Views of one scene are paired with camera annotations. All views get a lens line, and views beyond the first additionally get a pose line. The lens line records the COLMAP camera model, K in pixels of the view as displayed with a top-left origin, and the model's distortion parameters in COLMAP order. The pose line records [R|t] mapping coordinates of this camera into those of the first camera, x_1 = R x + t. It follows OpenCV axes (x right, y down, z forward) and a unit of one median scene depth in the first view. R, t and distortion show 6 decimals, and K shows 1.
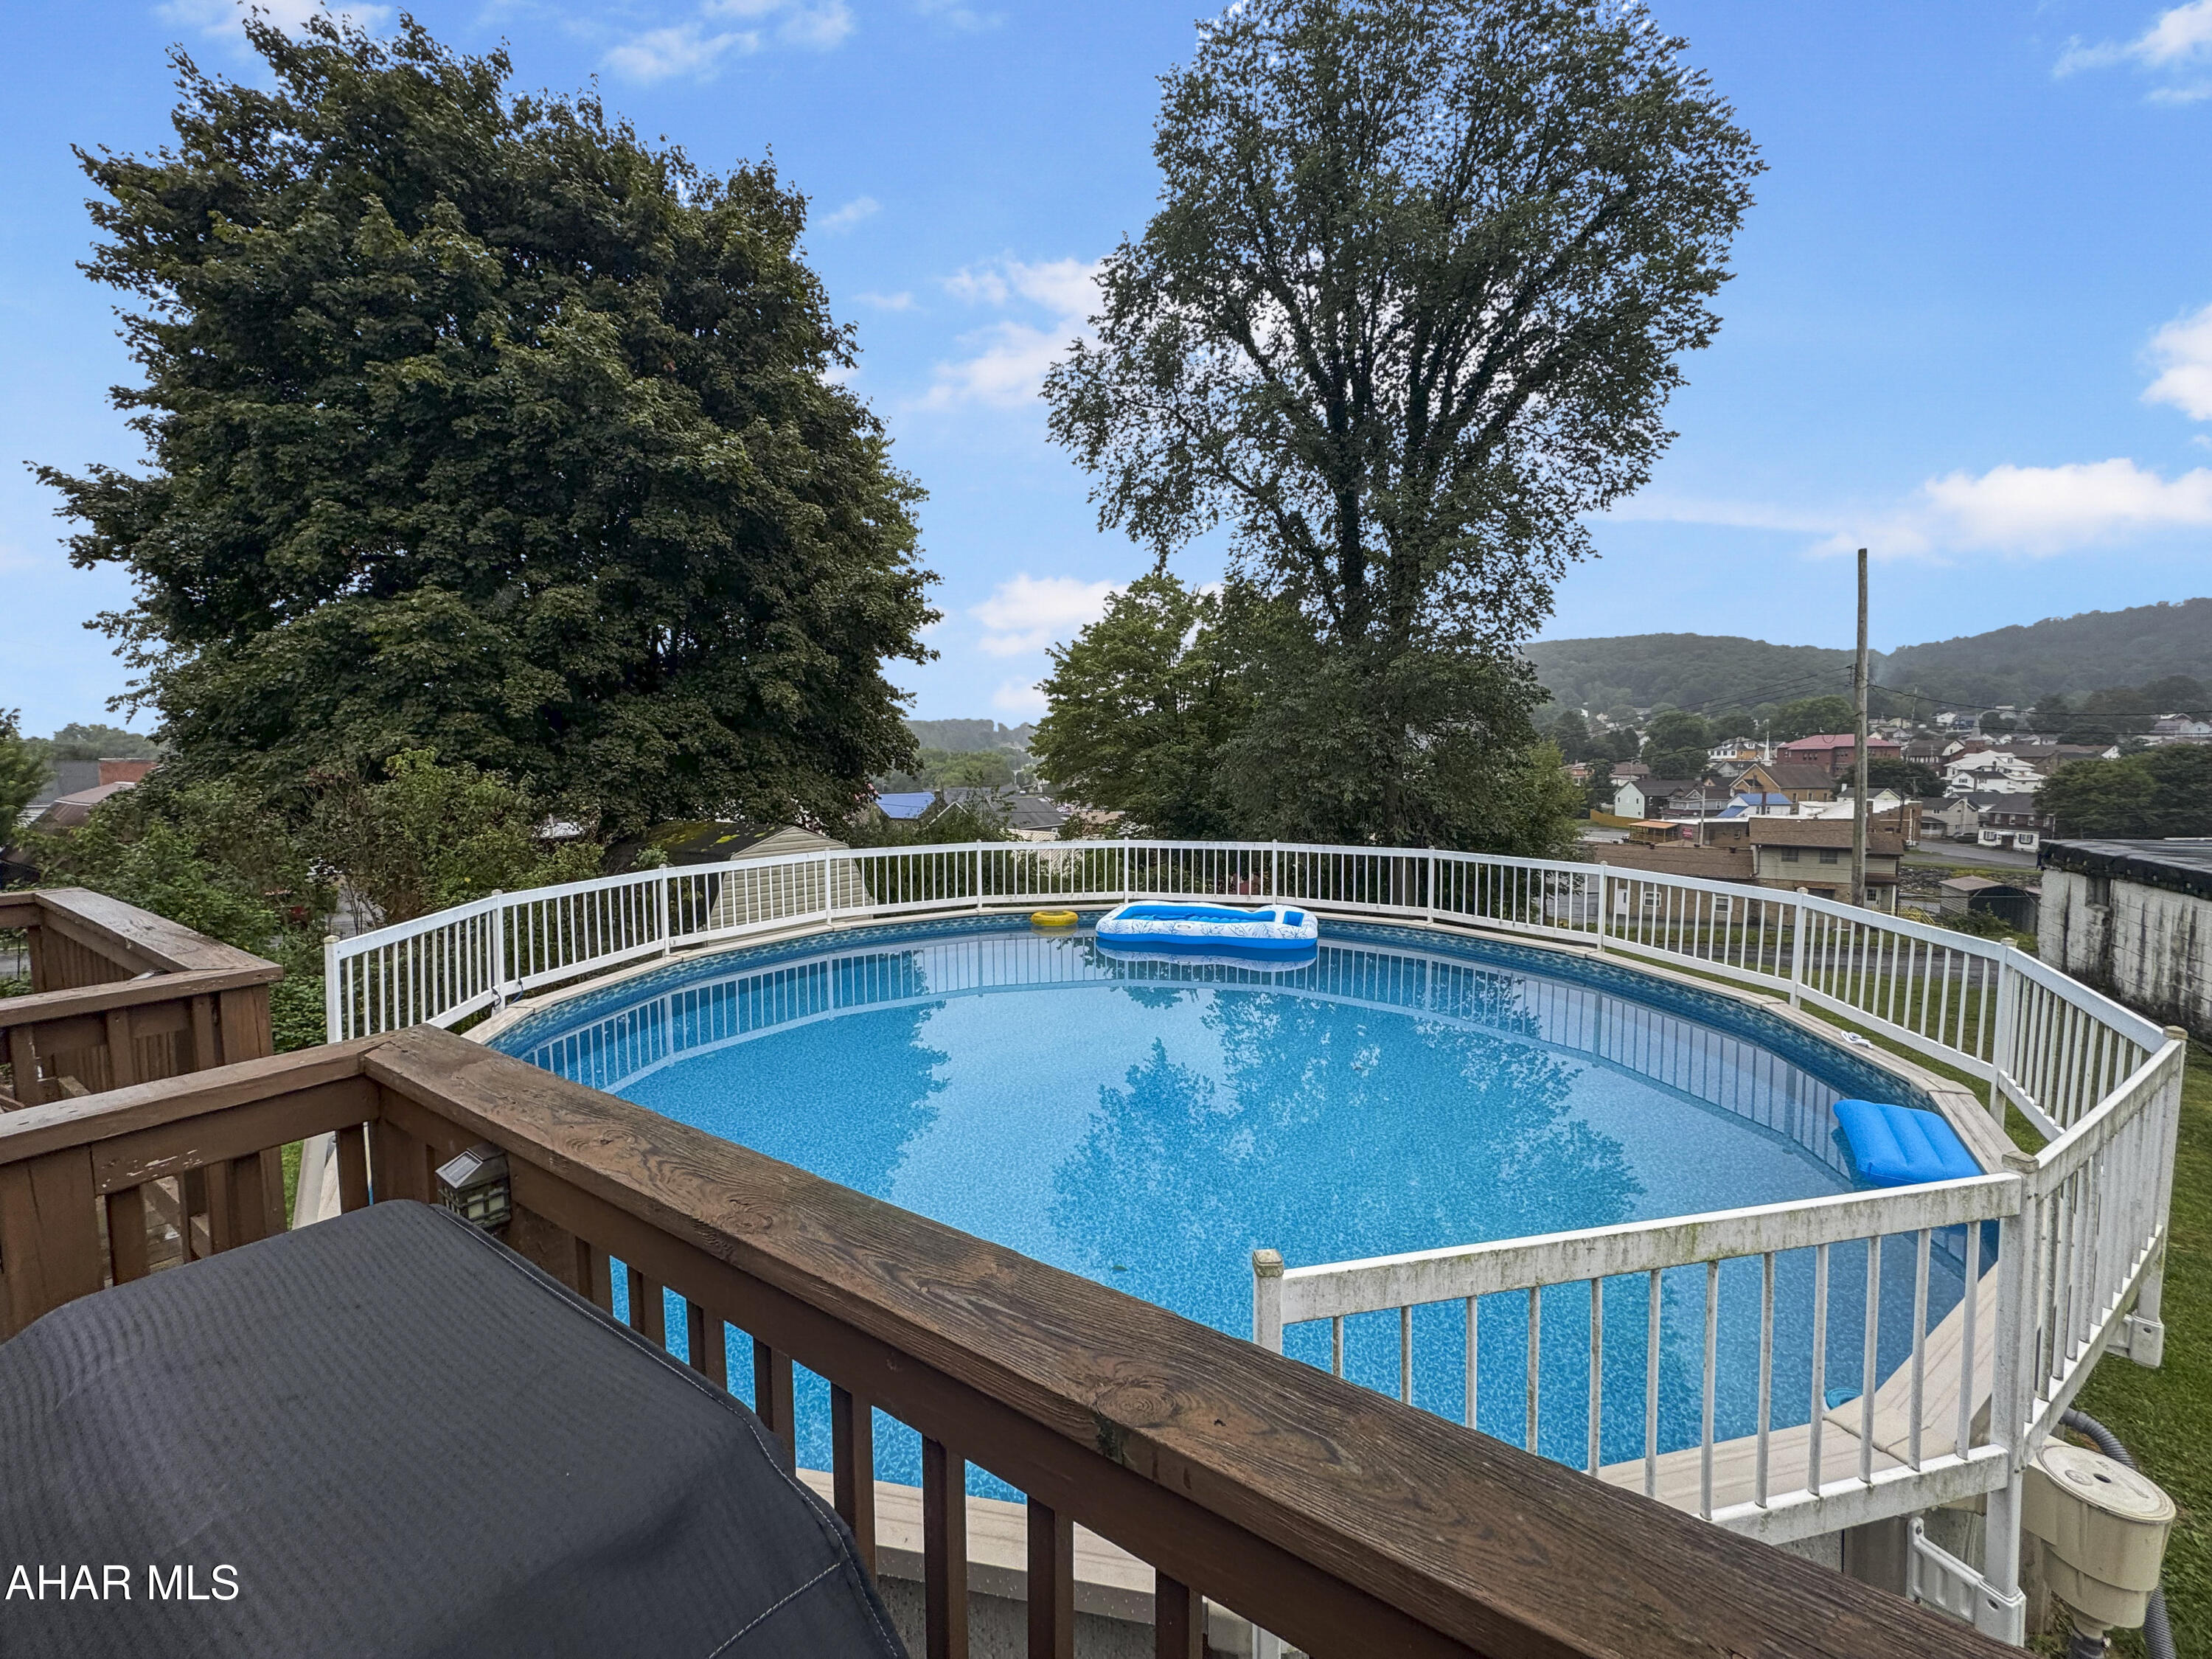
lens RADIAL K [[877.6, 0, 1106.0], [0, 877.6, 829.5], [0, 0, 1]] dist [-0.028592, -0.000169]
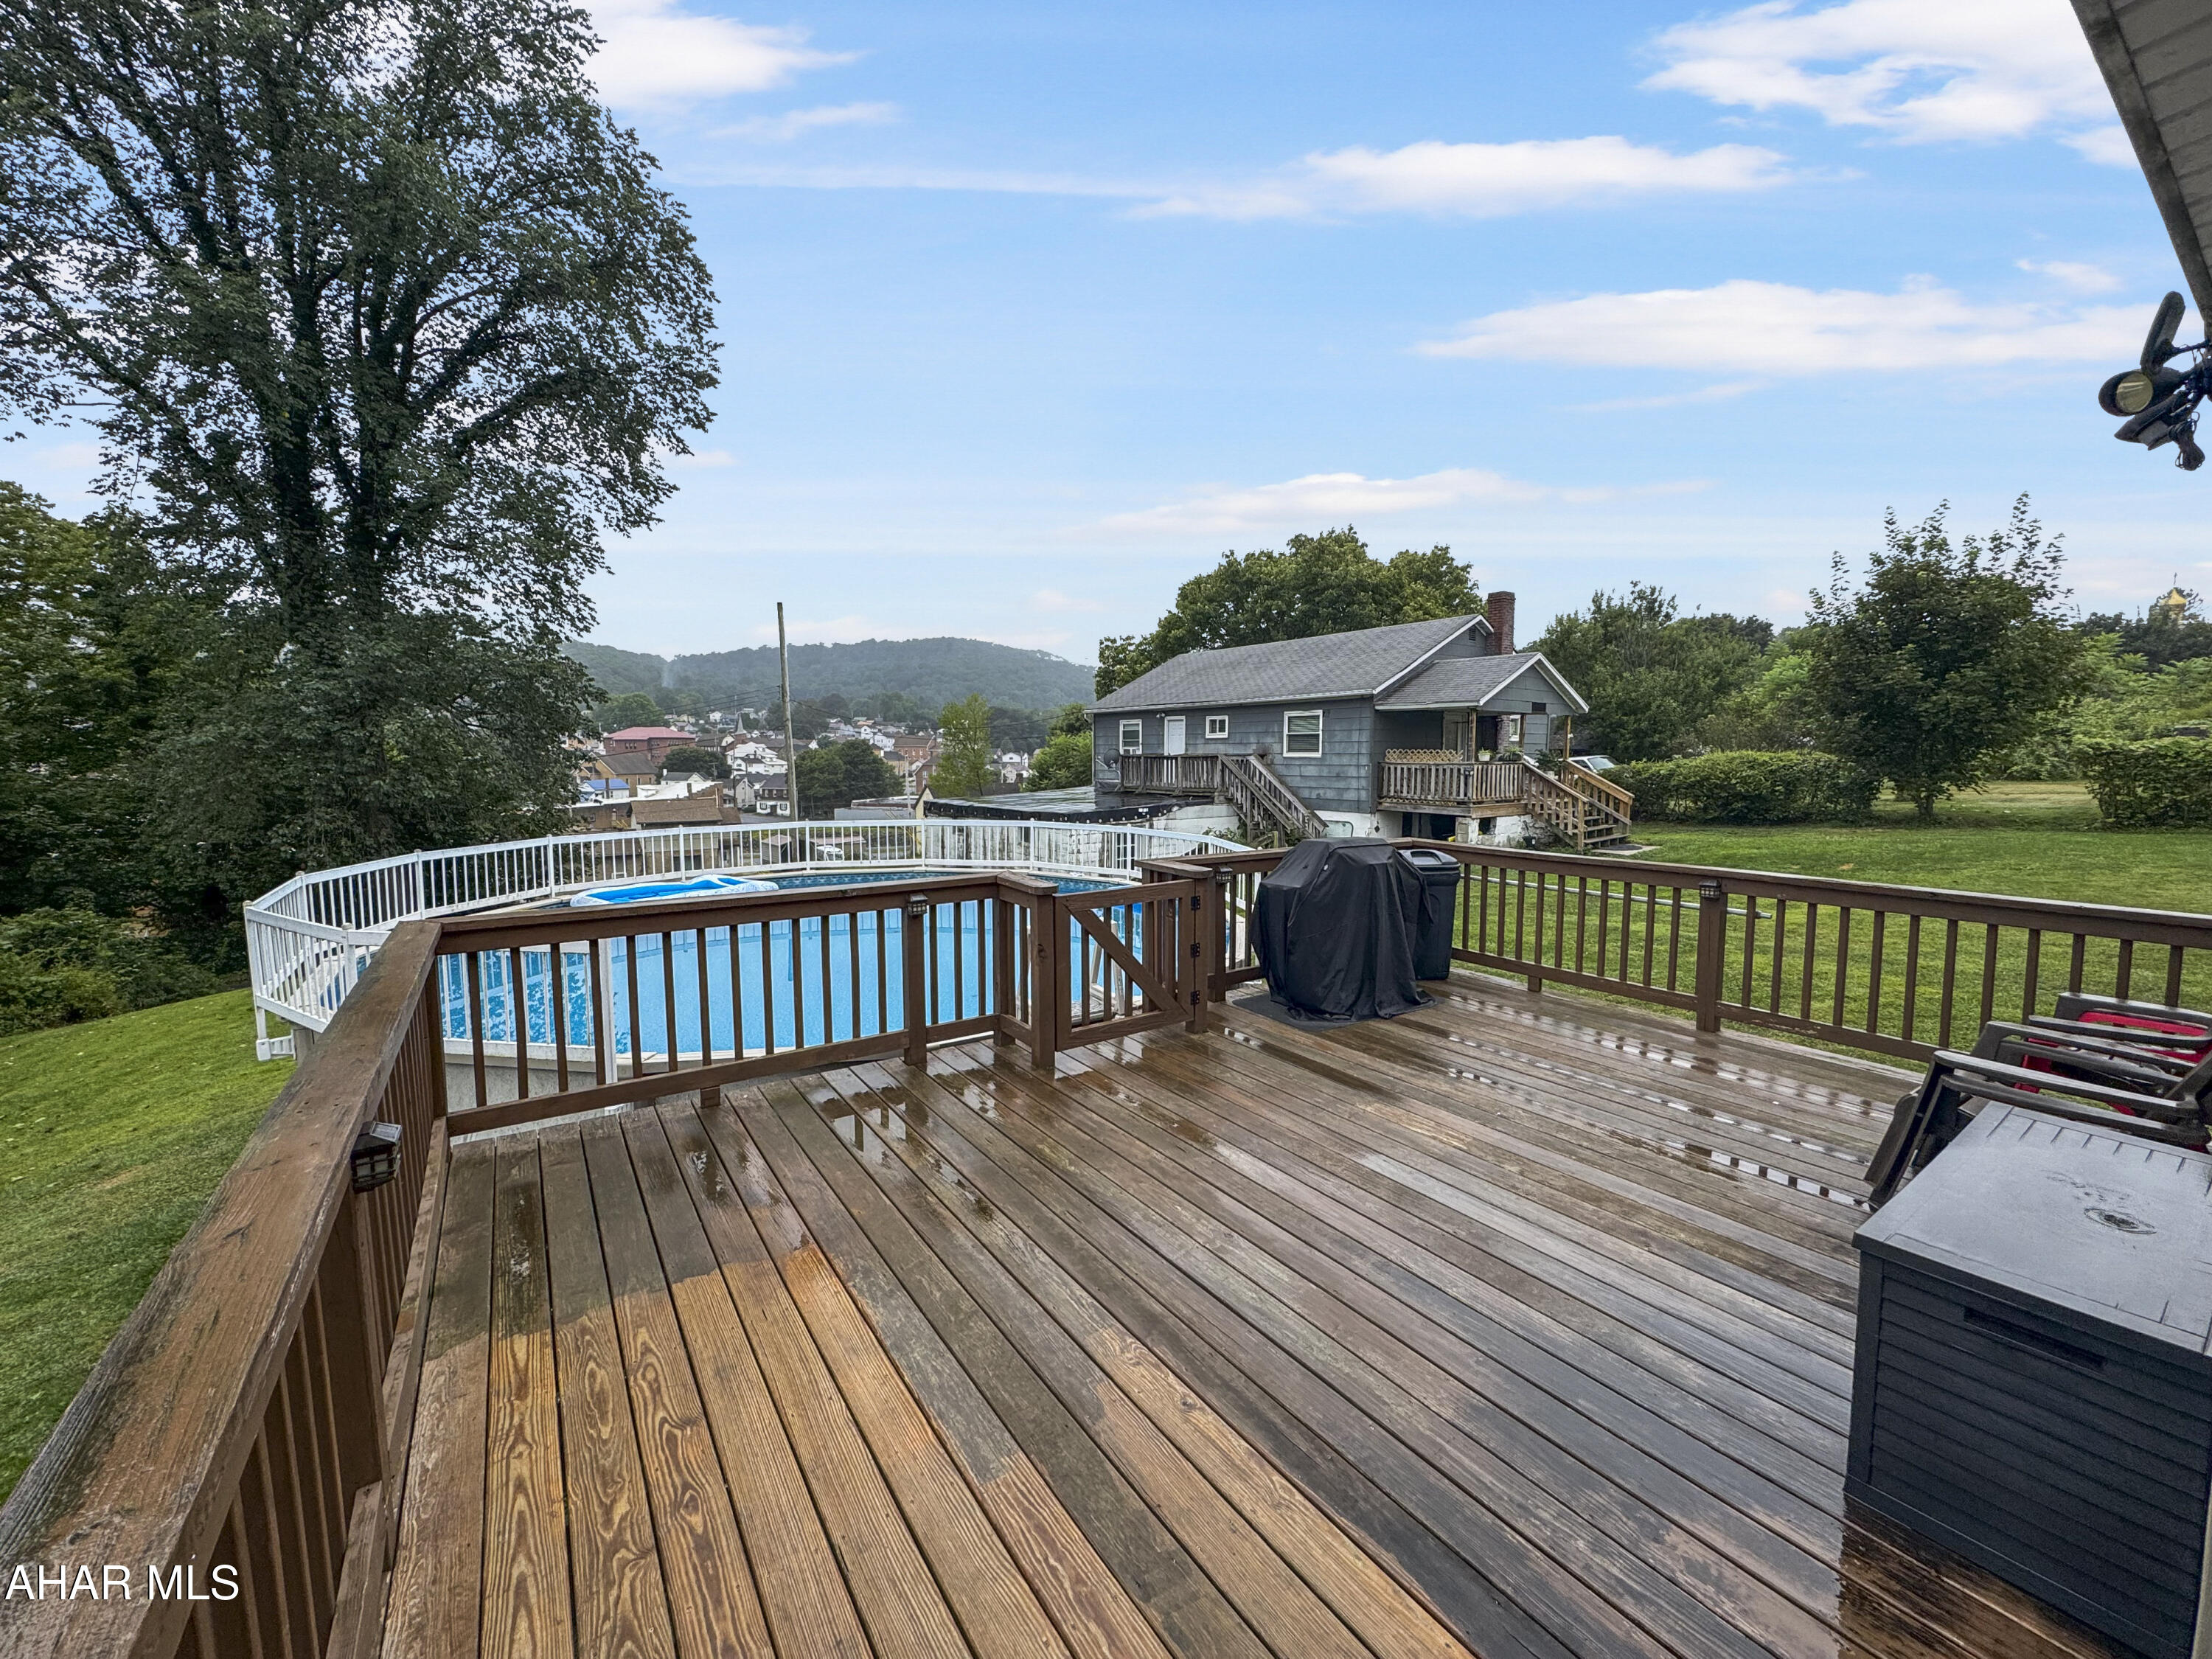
lens RADIAL K [[878.3, 0, 1106.0], [0, 878.3, 829.5], [0, 0, 1]] dist [-0.003202, -0.000536]
pose [[0.394402, -0.060628, 0.916936, -0.309000], [0.050594, 0.997740, 0.044209, 0.006713], [-0.917544, 0.028955, 0.396578, -0.058681]]
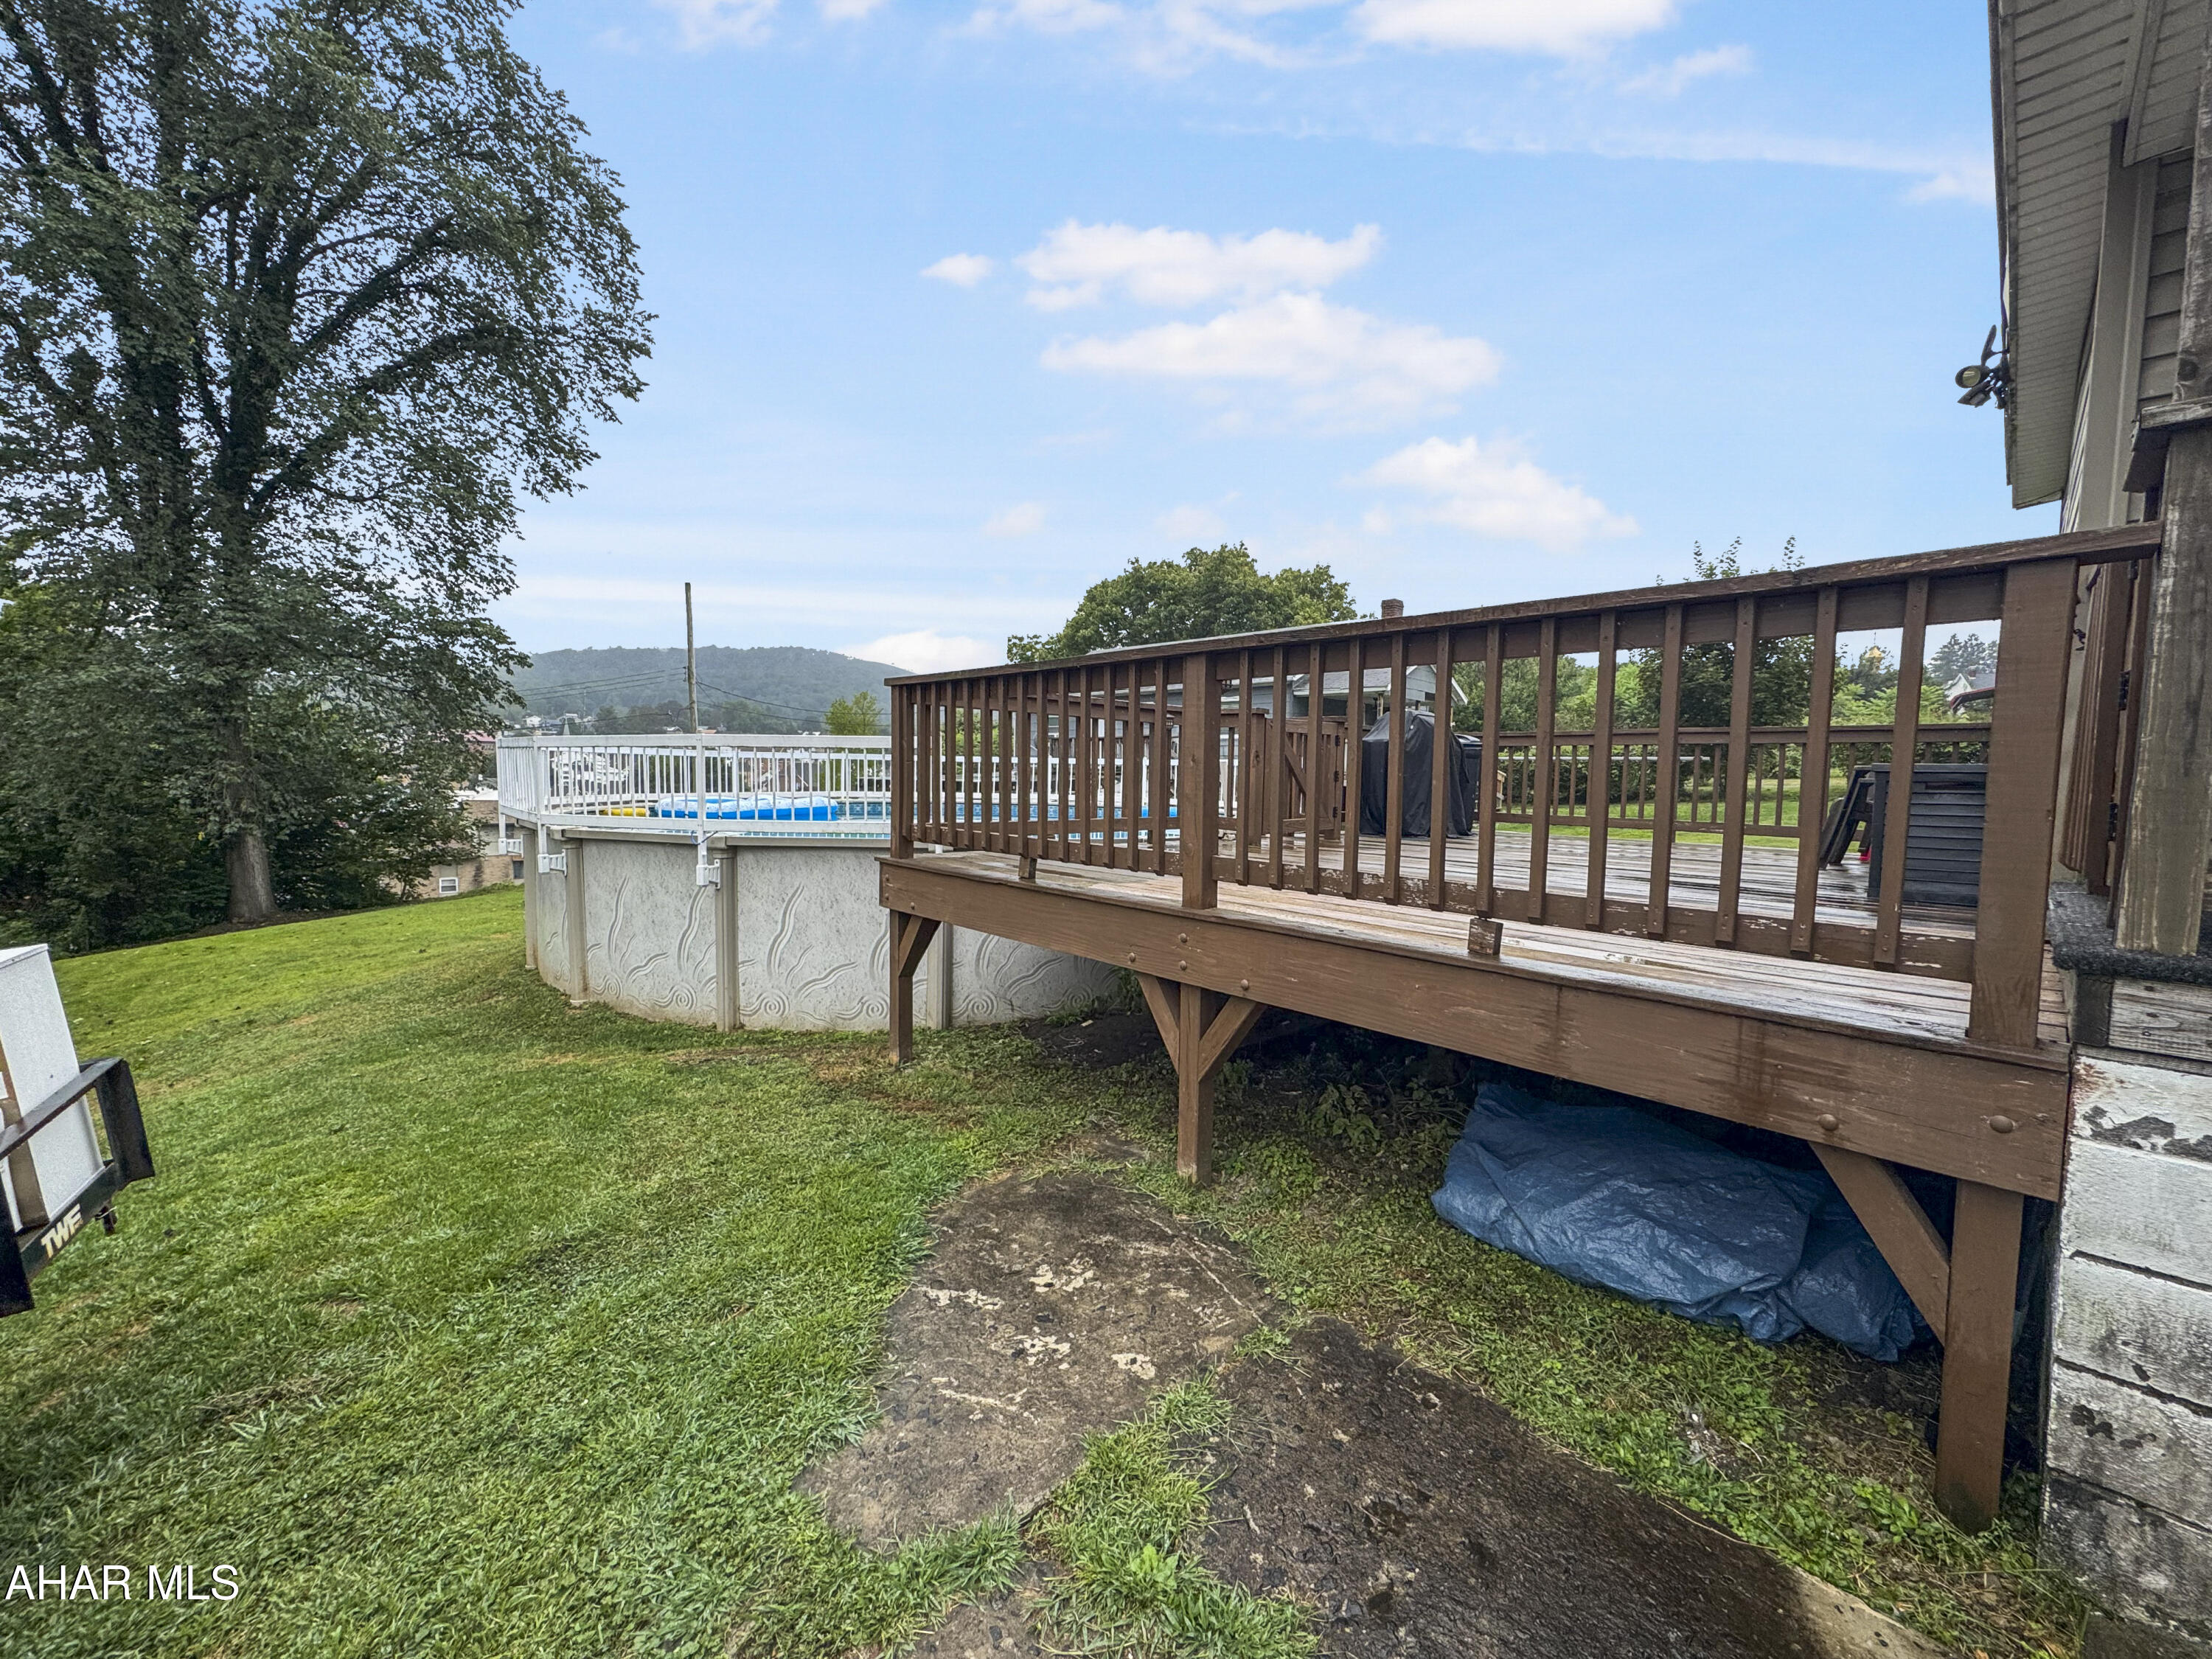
lens RADIAL K [[878.3, 0, 1106.0], [0, 878.3, 829.5], [0, 0, 1]] dist [-0.003202, -0.000536]
pose [[0.237872, -0.038589, 0.970530, -0.426511], [0.038573, 0.998798, 0.030259, 0.062583], [-0.970530, 0.030238, 0.239075, 0.028031]]
